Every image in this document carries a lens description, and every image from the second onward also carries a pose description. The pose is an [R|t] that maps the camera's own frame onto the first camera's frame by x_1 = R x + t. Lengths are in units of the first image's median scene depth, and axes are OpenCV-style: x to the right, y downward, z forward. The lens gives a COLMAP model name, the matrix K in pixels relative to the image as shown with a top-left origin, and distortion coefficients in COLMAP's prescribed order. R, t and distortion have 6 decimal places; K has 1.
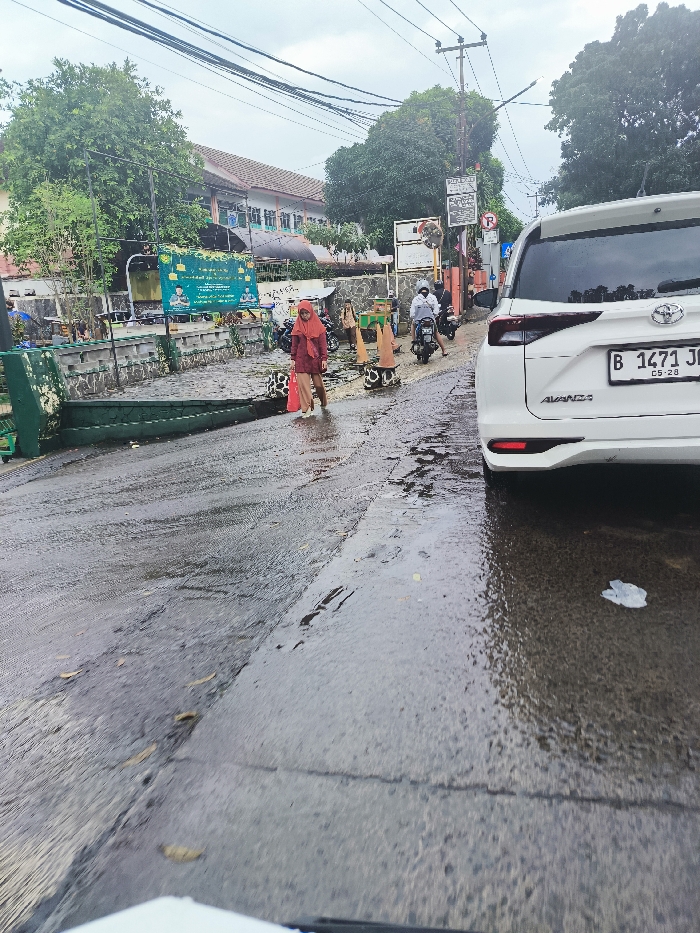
lens RADIAL K [[629.4, 0, 350.0], [0, 629.4, 449.0], [0, 0, 1]] dist [0.084182, -0.161959]
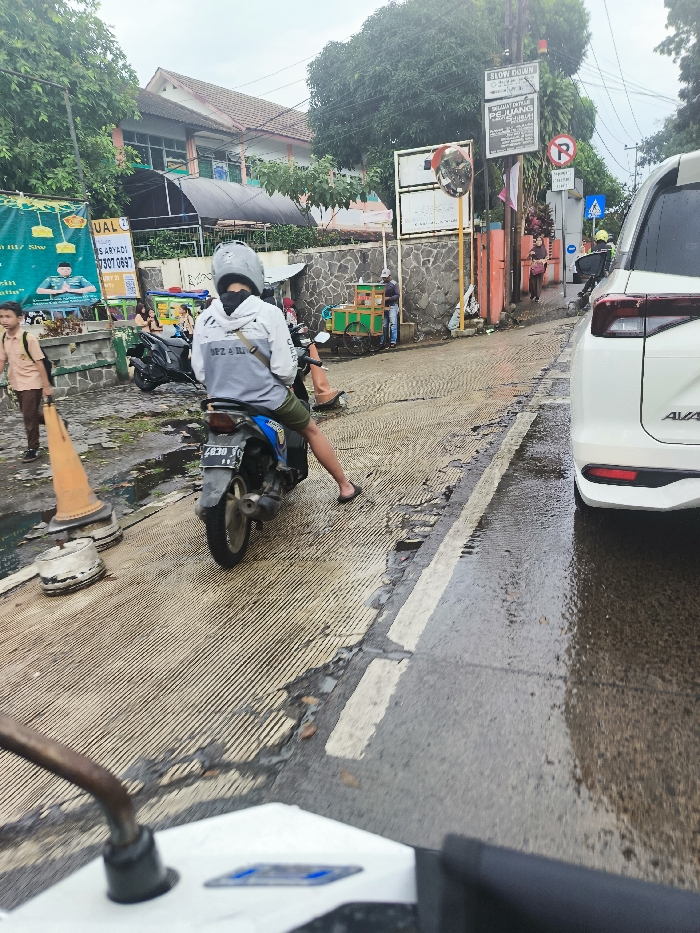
lens RADIAL K [[623.9, 0, 351.6], [0, 623.9, 450.8], [0, 0, 1]] dist [0.002639, -0.000421]
pose [[0.992487, 0.037298, -0.116530, 0.105441], [-0.032108, 0.998420, 0.046105, -0.105093], [0.118066, -0.042017, 0.992116, 0.401507]]
